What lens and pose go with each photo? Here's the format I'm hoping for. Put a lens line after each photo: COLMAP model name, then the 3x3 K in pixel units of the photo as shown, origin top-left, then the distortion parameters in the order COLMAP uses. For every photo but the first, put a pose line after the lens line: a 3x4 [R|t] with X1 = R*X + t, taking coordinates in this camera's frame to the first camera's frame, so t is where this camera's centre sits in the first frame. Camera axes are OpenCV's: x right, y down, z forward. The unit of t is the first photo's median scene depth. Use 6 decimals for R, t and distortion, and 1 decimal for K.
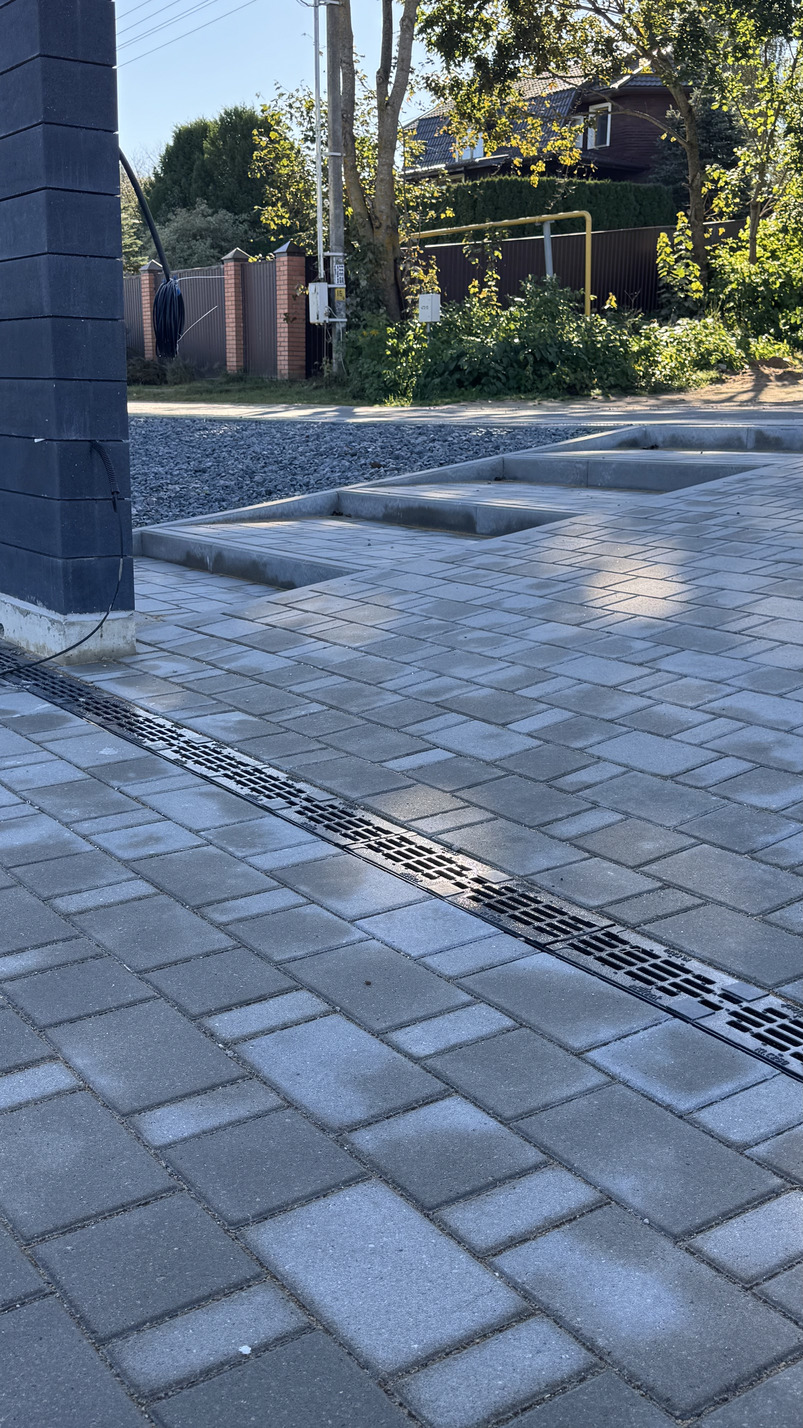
lens RADIAL K [[1385.7, 0, 401.5], [0, 1385.7, 714.0], [0, 0, 1]] dist [0.149320, -0.438679]
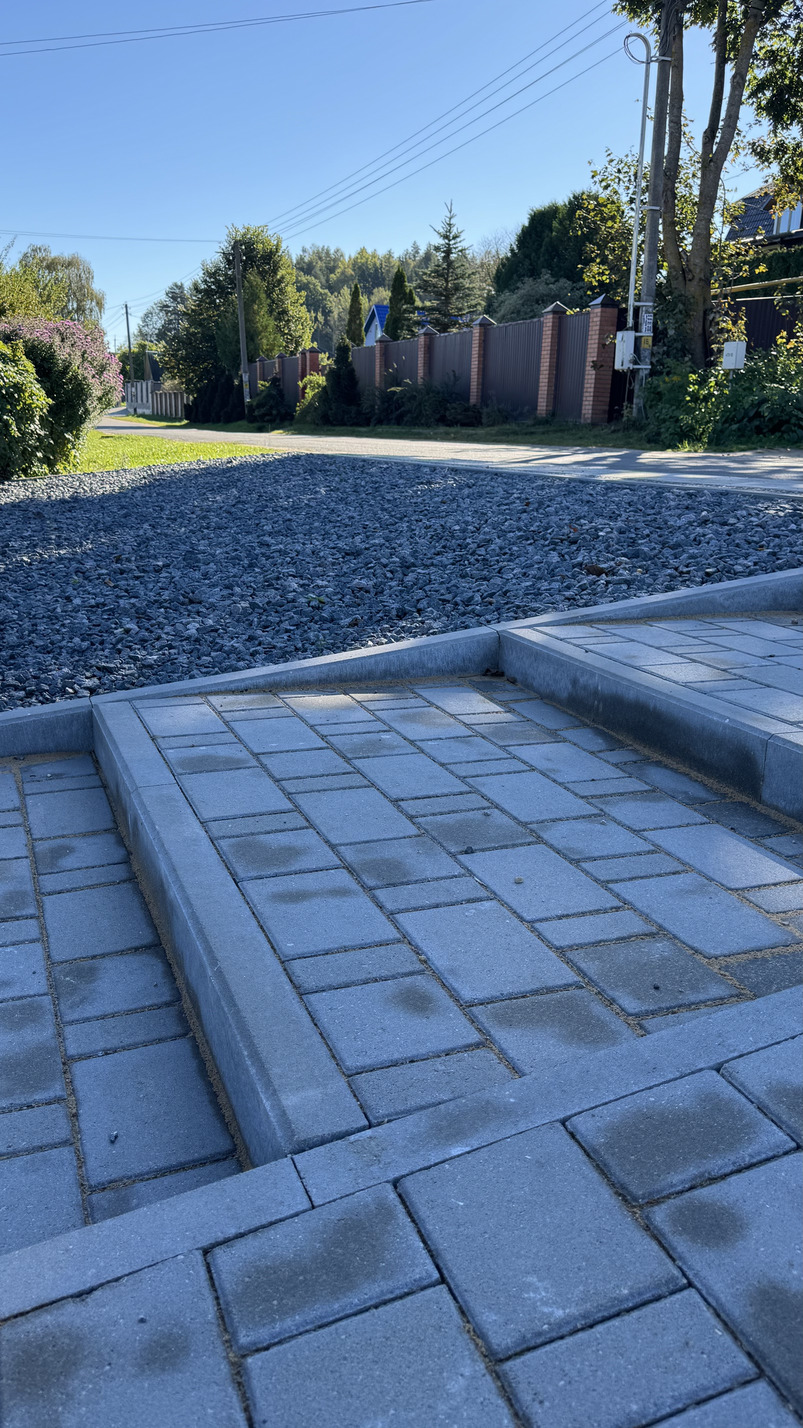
lens RADIAL K [[1077.7, 0, 401.5], [0, 1077.7, 714.0], [0, 0, 1]] dist [0.001015, -0.002189]
pose [[0.963443, 0.087662, -0.253164, 0.007477], [-0.079975, 0.995973, 0.040520, -0.039517], [0.255697, -0.018792, 0.966574, 0.161670]]
